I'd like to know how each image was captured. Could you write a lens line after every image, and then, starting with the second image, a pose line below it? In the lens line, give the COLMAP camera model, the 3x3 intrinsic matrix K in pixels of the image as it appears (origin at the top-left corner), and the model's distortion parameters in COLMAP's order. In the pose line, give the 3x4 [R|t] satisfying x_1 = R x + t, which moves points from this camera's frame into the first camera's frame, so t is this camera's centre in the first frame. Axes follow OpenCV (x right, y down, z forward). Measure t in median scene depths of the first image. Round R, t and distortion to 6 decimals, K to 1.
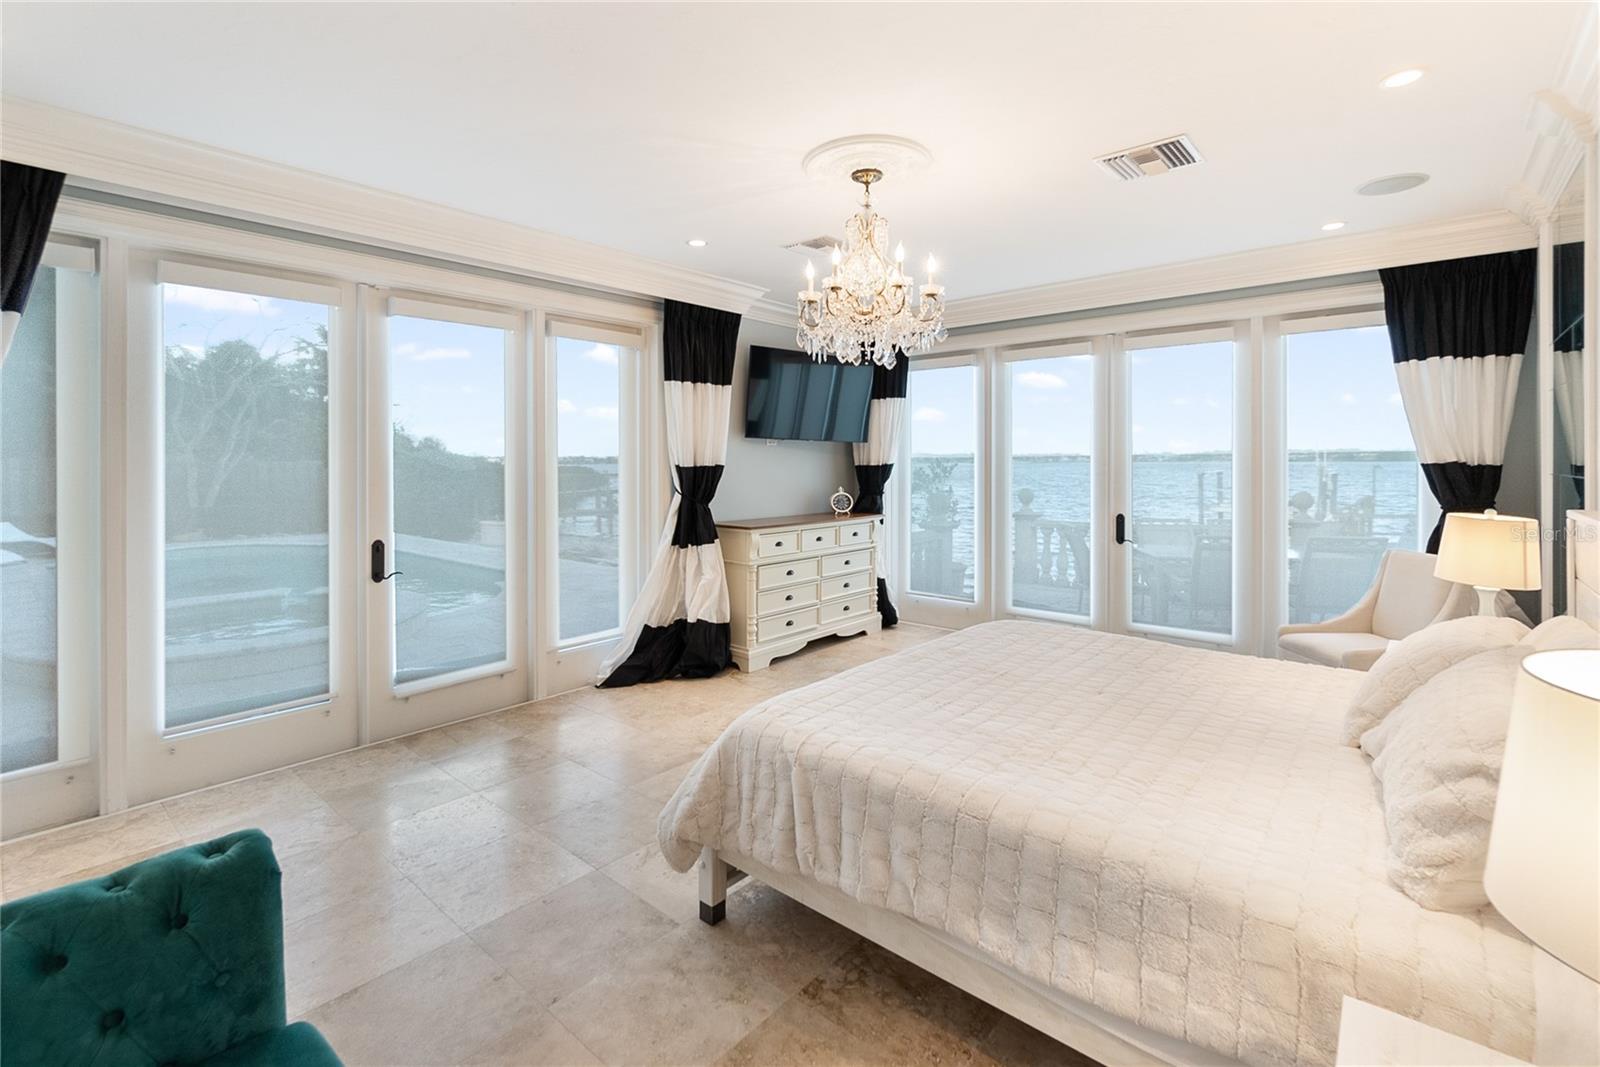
lens RADIAL K [[718.0, 0, 794.5], [0, 718.0, 460.5], [0, 0, 1]] dist [-0.000533, -0.000227]
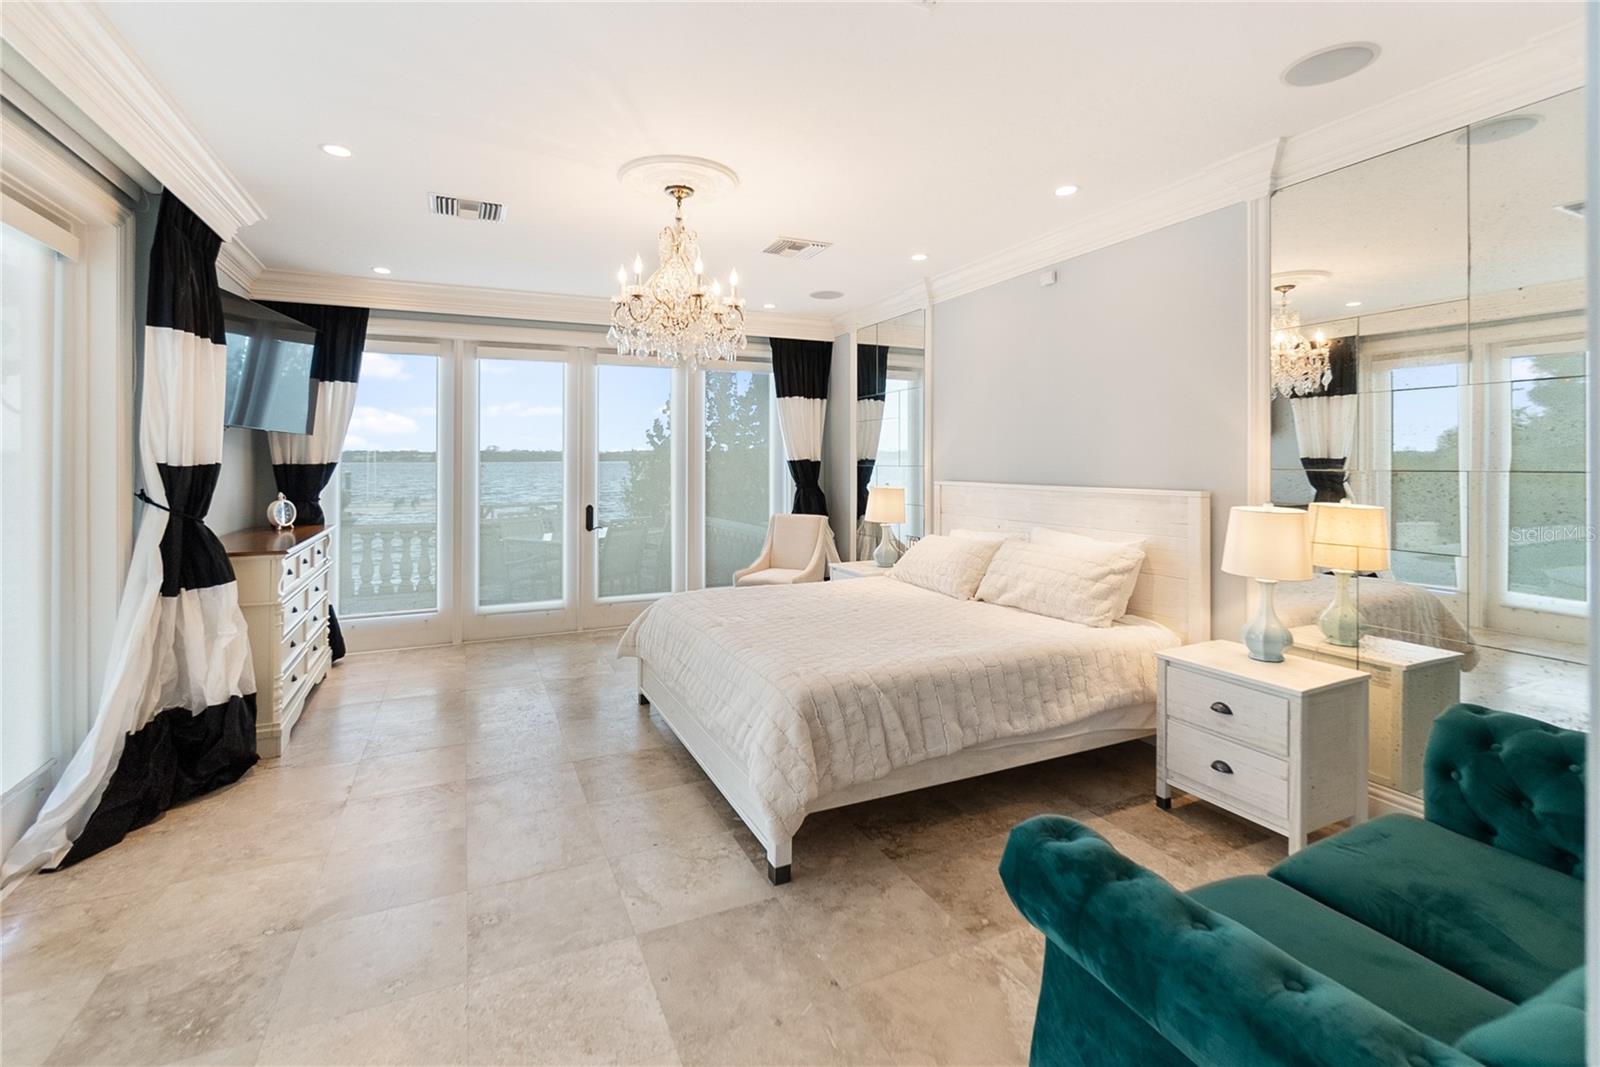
lens RADIAL K [[718.0, 0, 794.5], [0, 718.0, 460.5], [0, 0, 1]] dist [-0.000533, -0.000227]
pose [[0.416183, -0.000070, 0.909281, -0.516881], [0.000236, 1.000000, -0.000032, 0.004338], [-0.909281, 0.000228, 0.416183, 0.253020]]
